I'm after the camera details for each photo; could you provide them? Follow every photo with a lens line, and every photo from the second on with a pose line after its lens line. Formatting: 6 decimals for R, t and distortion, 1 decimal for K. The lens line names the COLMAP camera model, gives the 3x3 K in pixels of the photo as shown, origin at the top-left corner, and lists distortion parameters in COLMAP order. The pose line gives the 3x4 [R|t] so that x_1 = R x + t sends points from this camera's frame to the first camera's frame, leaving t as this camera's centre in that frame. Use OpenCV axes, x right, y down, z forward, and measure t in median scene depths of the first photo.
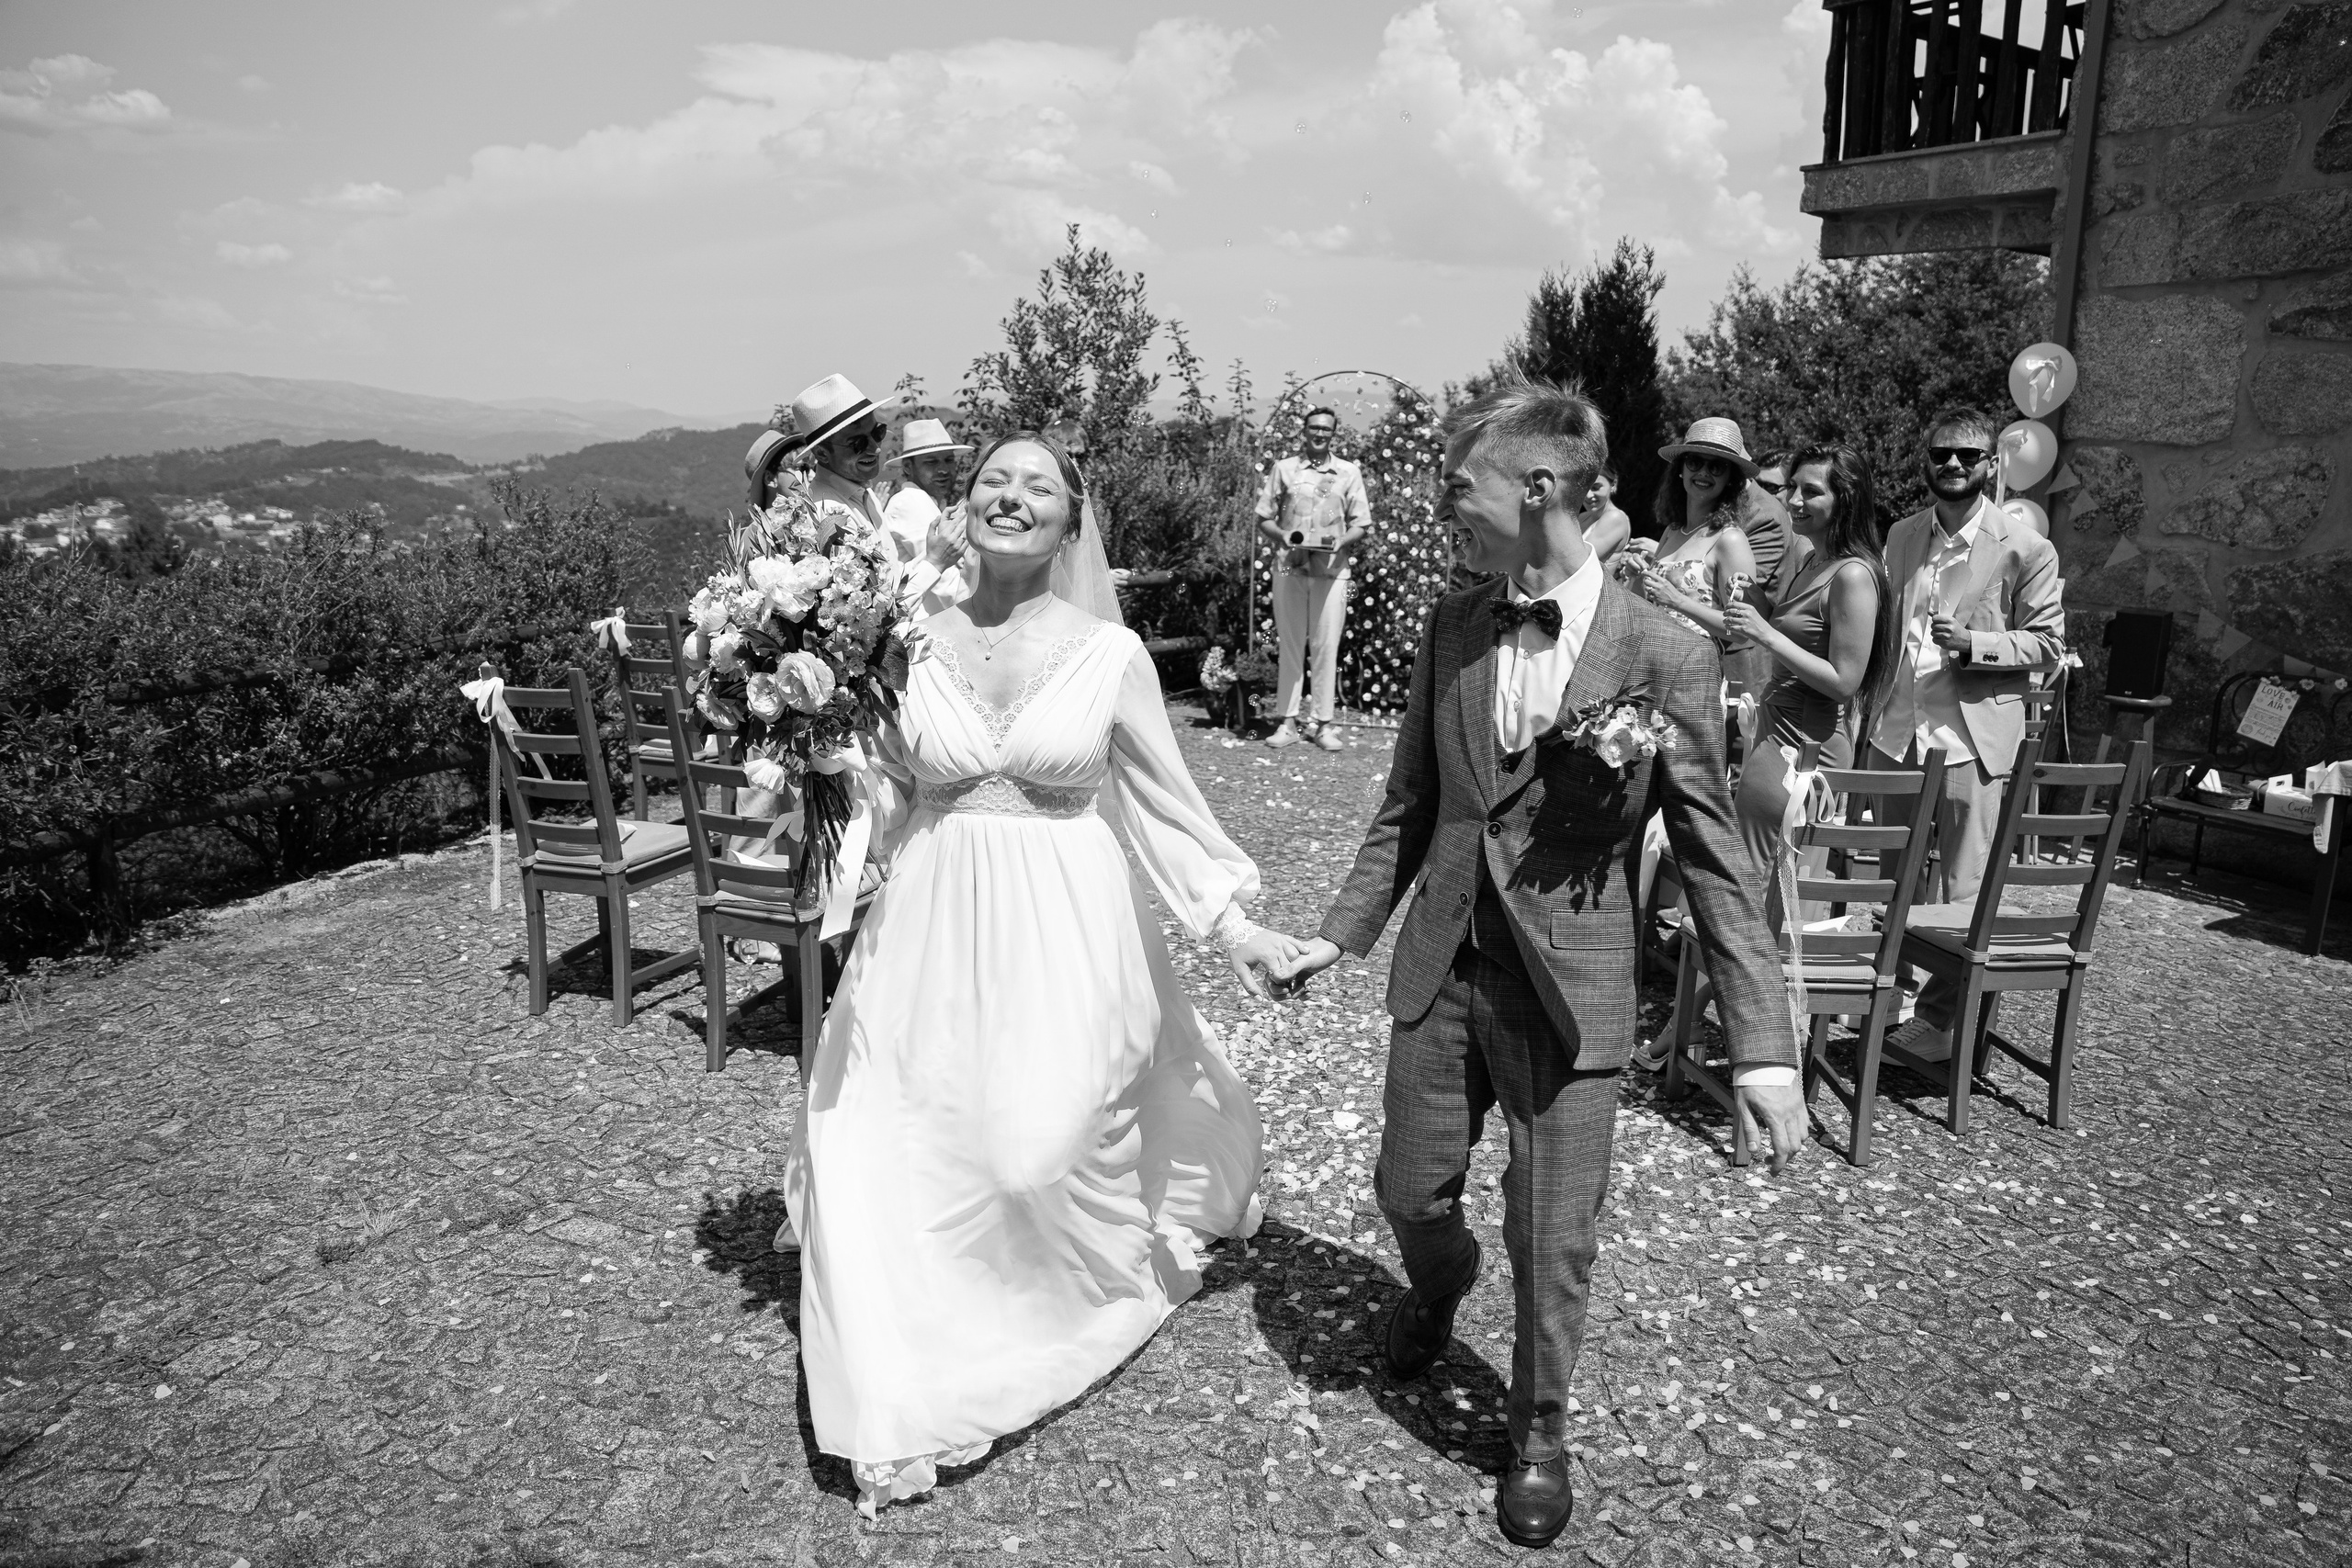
lens RADIAL K [[1592.2, 0, 1211.2], [0, 1592.2, 789.9], [0, 0, 1]] dist [-0.147871, 0.107776]
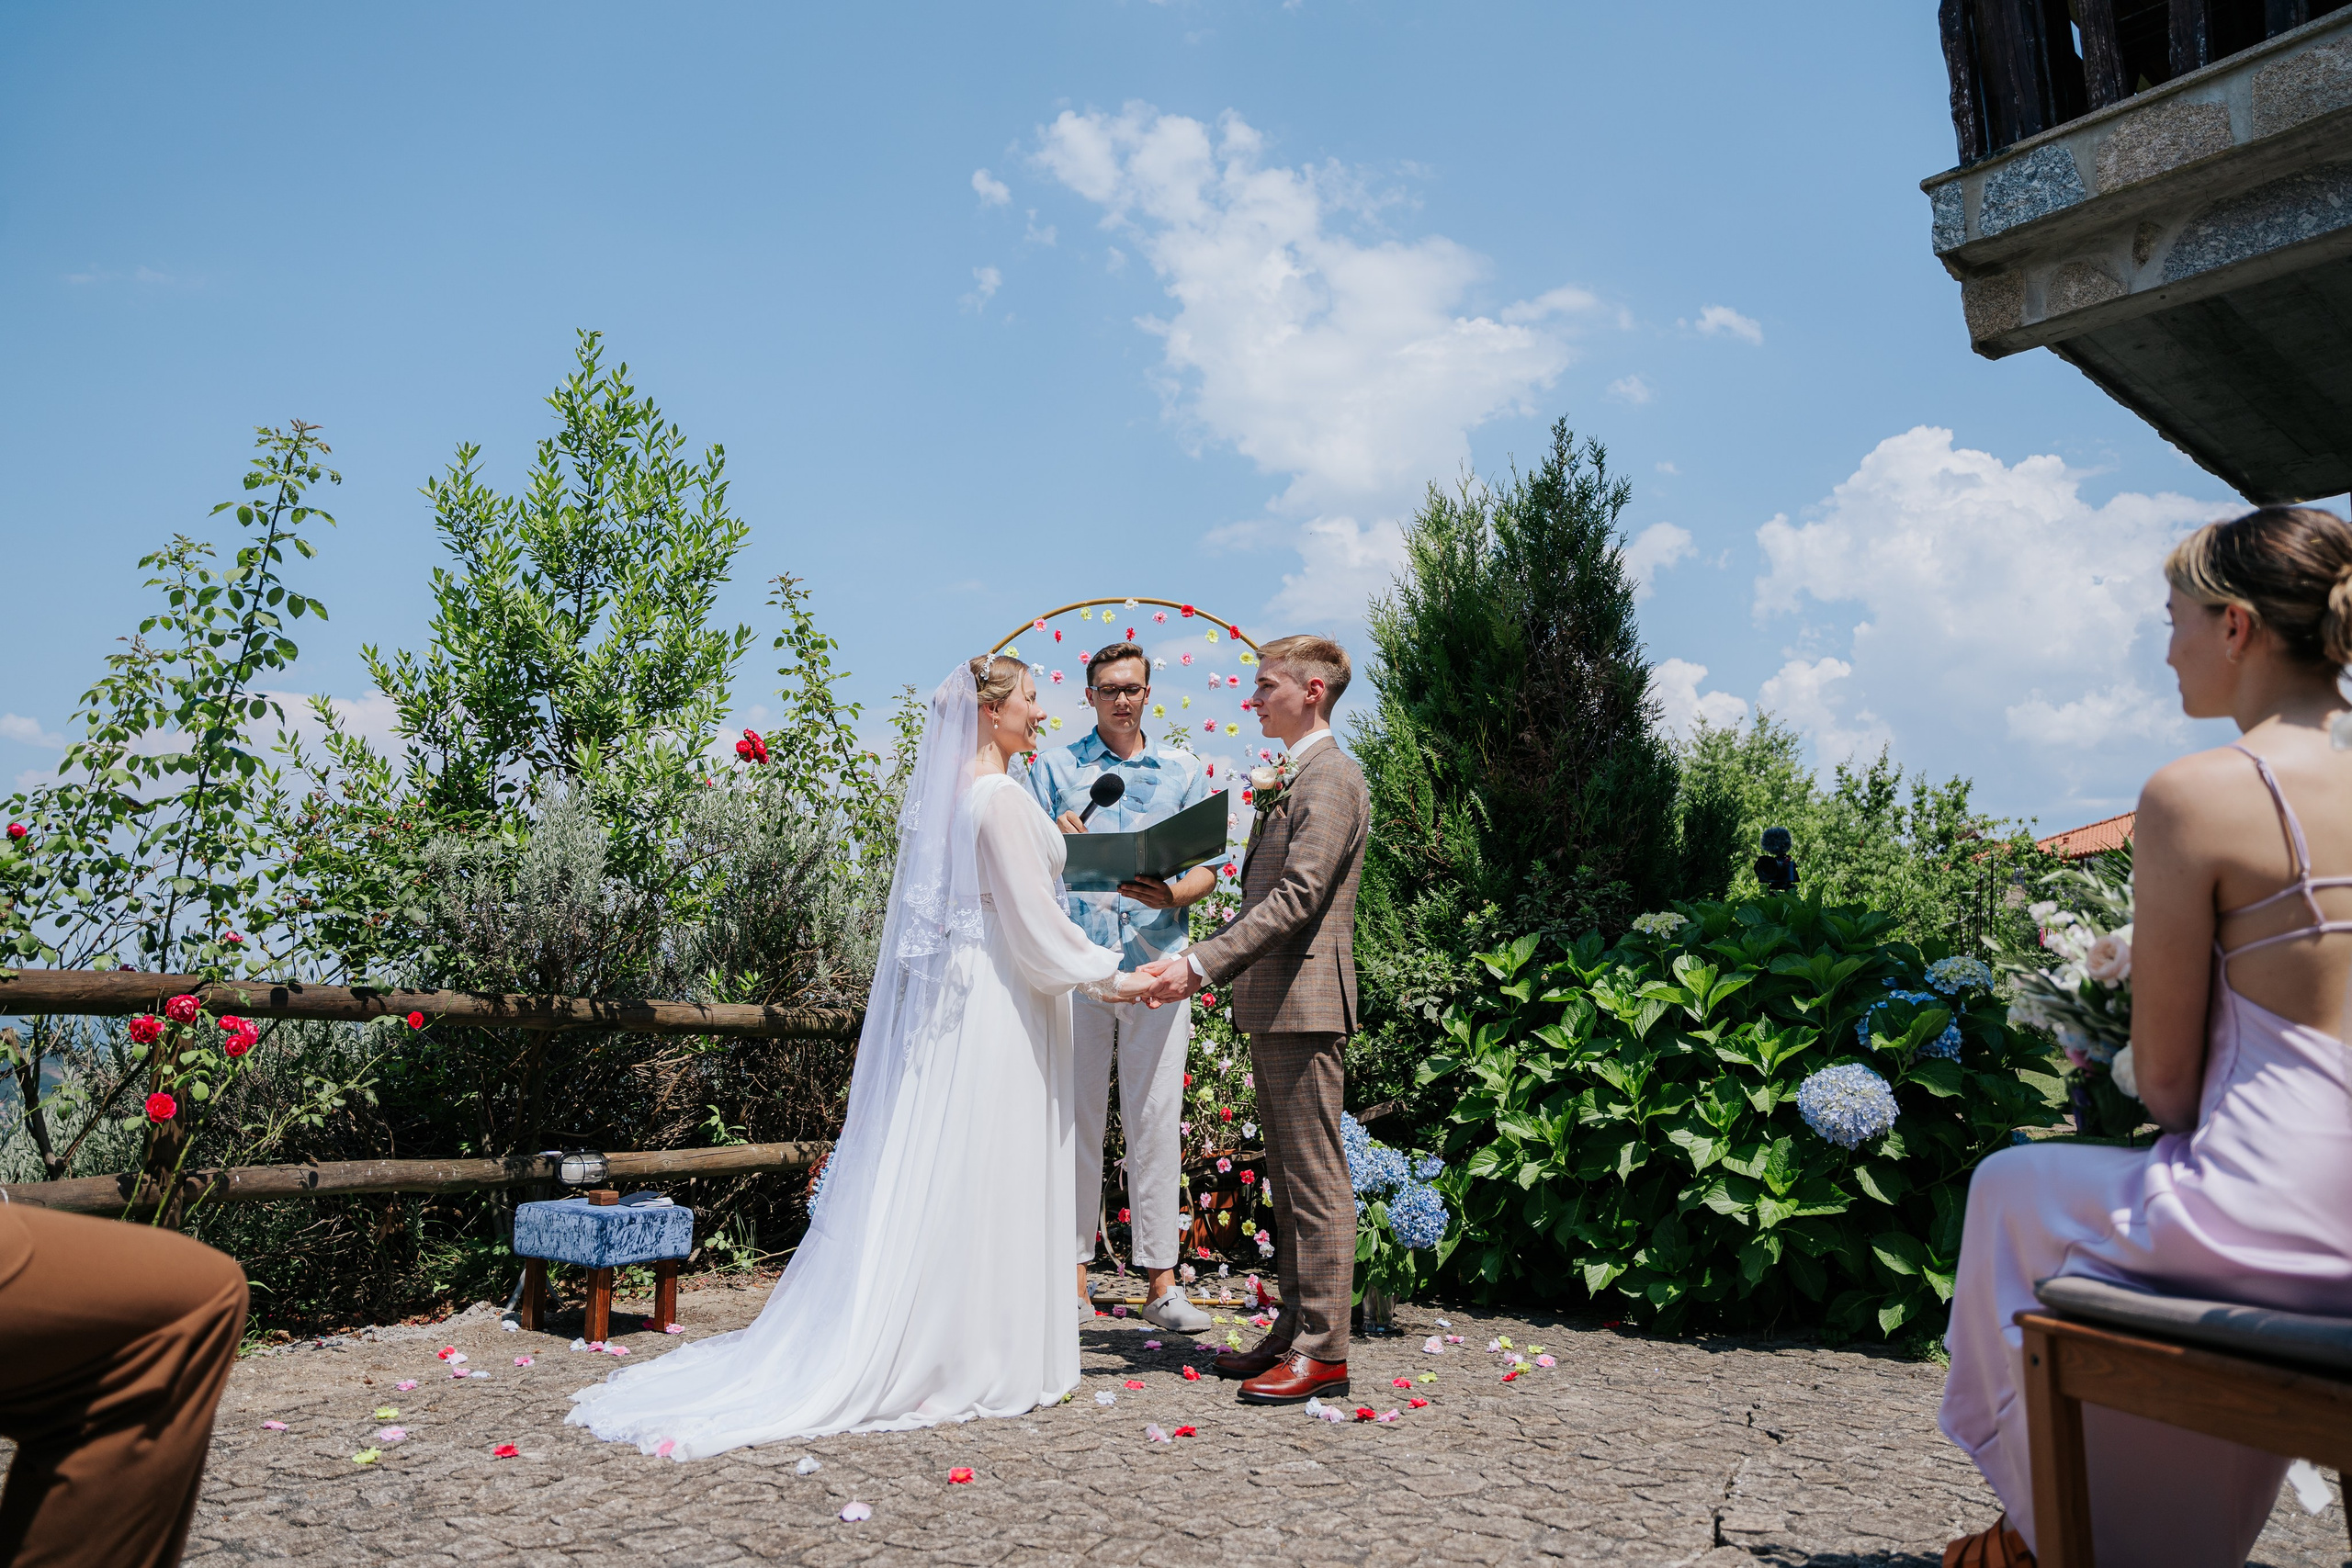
lens RADIAL K [[1592.2, 0, 1186.5], [0, 1592.2, 791.9], [0, 0, 1]] dist [-0.147871, 0.107776]
pose [[0.986708, 0.001094, 0.162498, 0.030593], [0.057715, 0.932422, -0.356732, -0.017932], [-0.151907, 0.361369, 0.919966, 0.597405]]
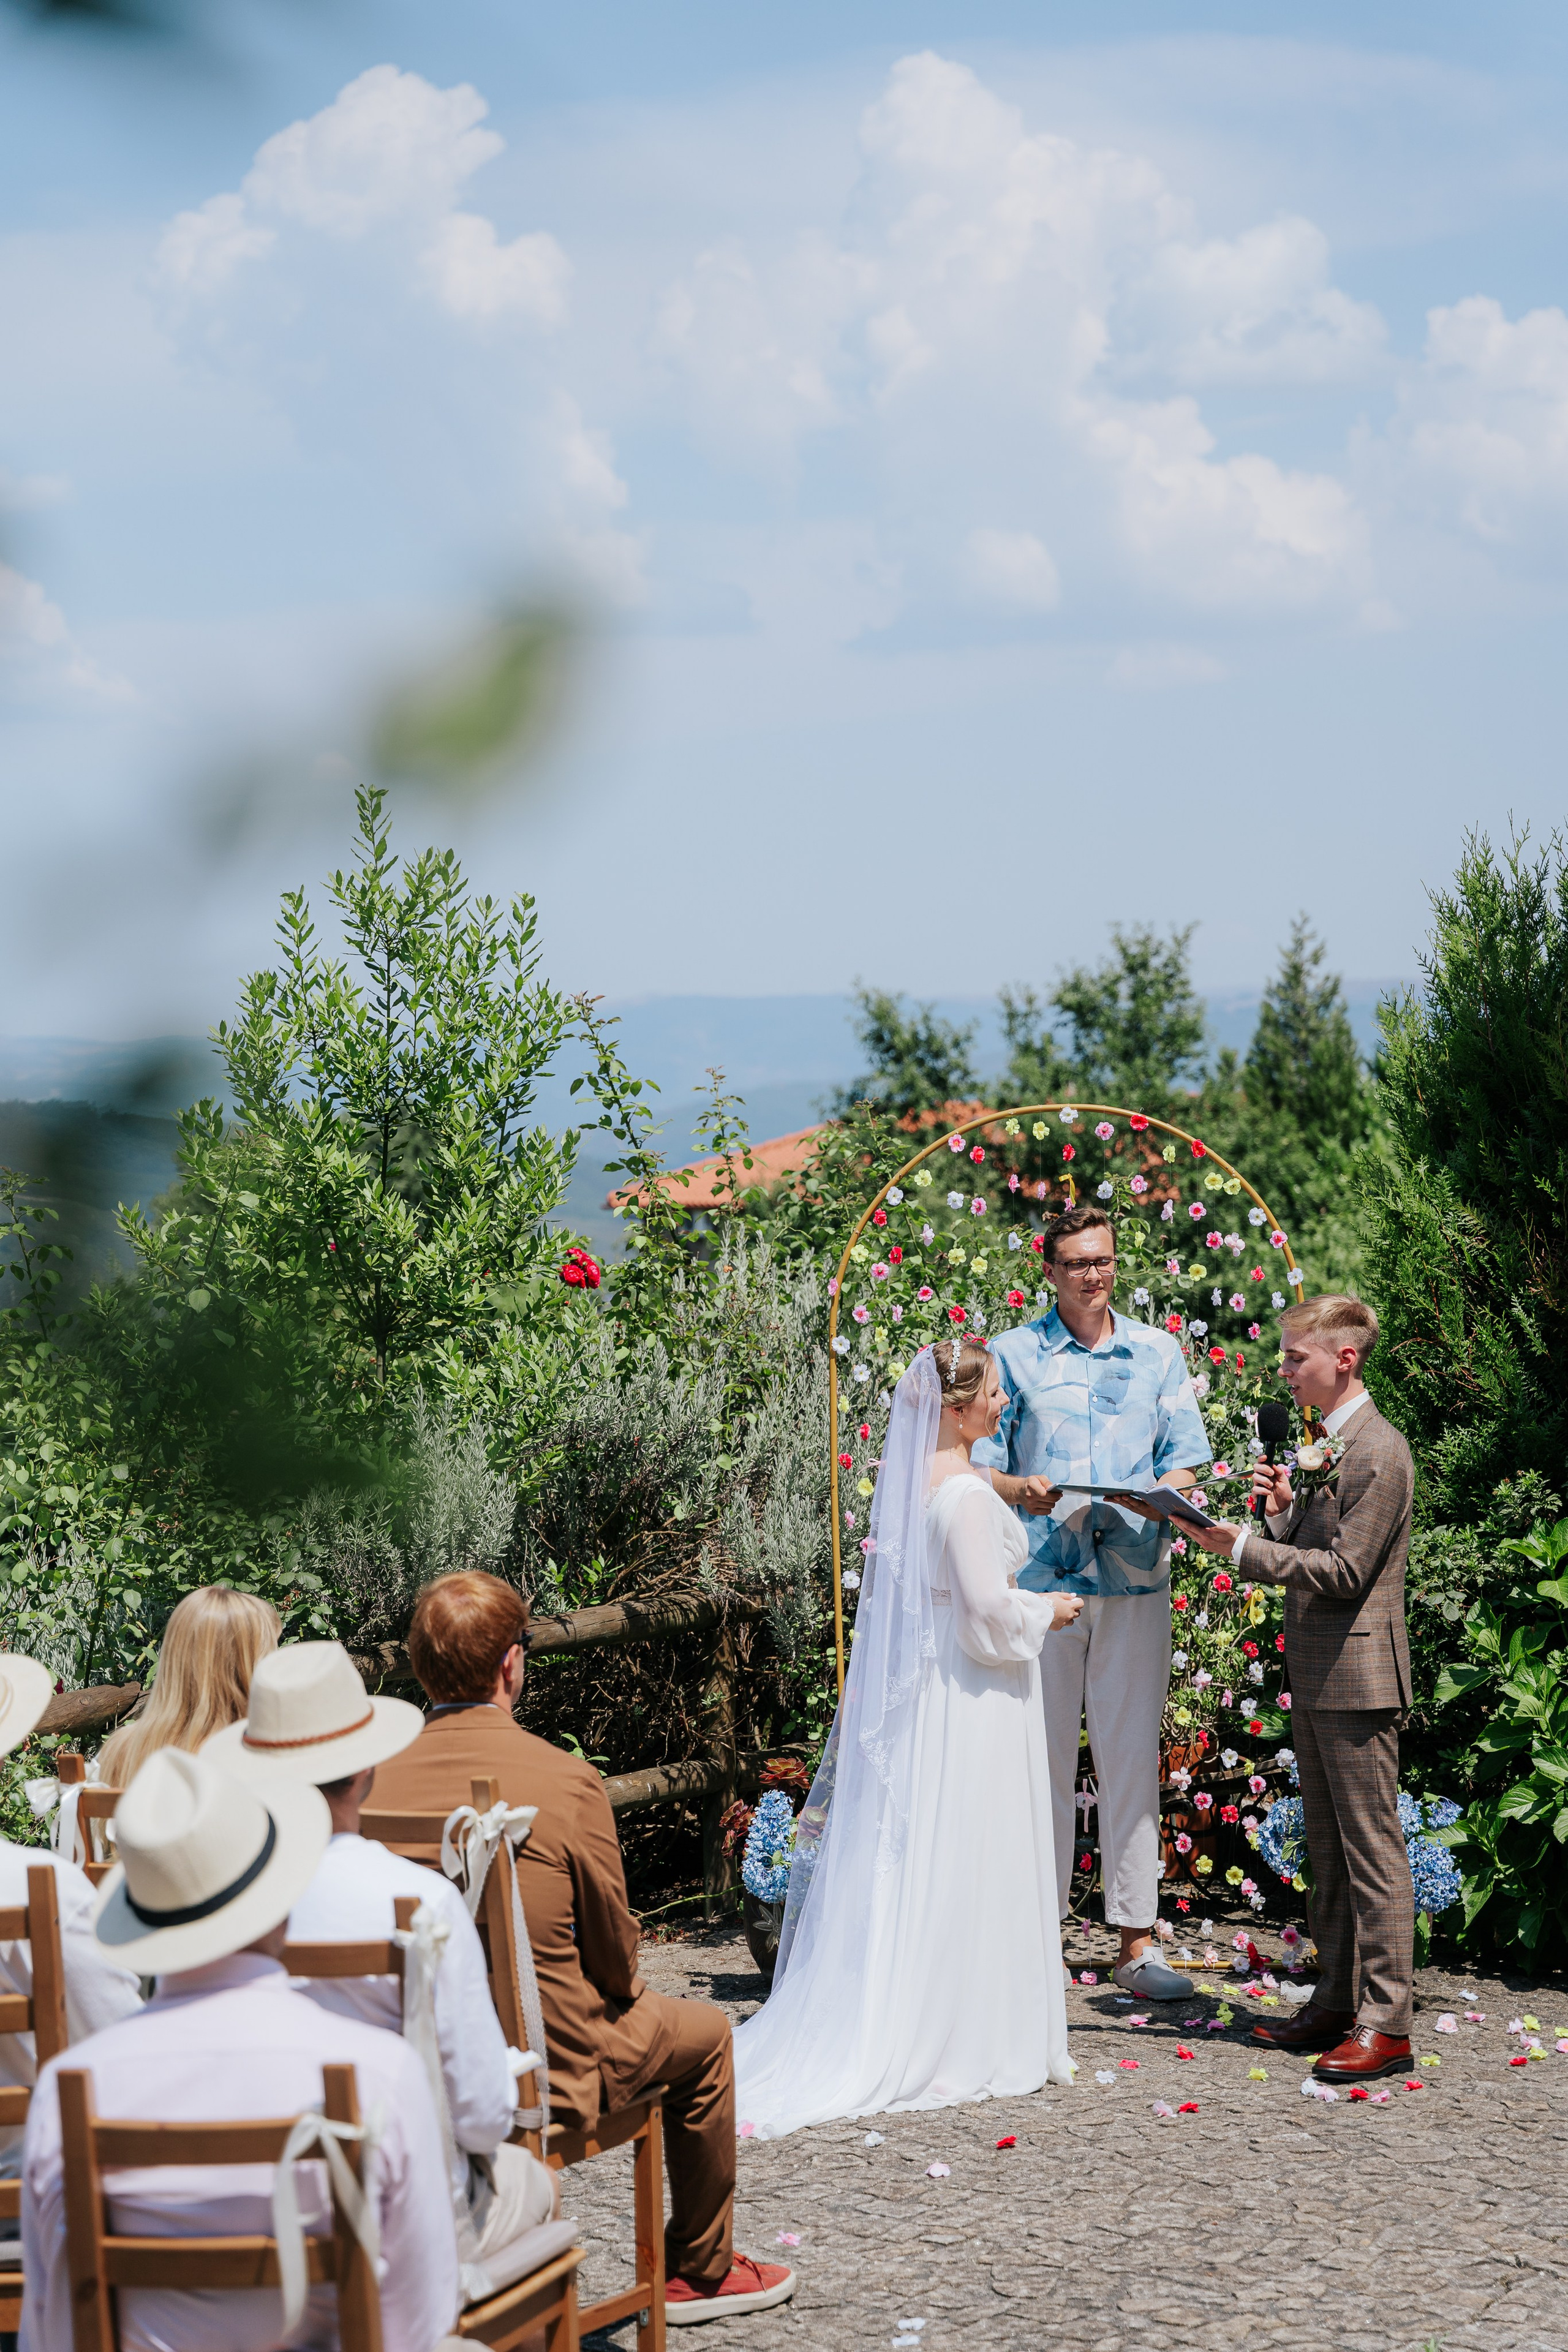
lens RADIAL K [[4375.5, 0, 812.0], [0, 4375.5, 1174.9], [0, 0, 1]] dist [0.561650, 0.000000]
pose [[0.992421, -0.050609, 0.111977, -0.119233], [0.072575, 0.976742, -0.201764, -0.016413], [-0.099161, 0.208362, 0.973012, -0.155919]]
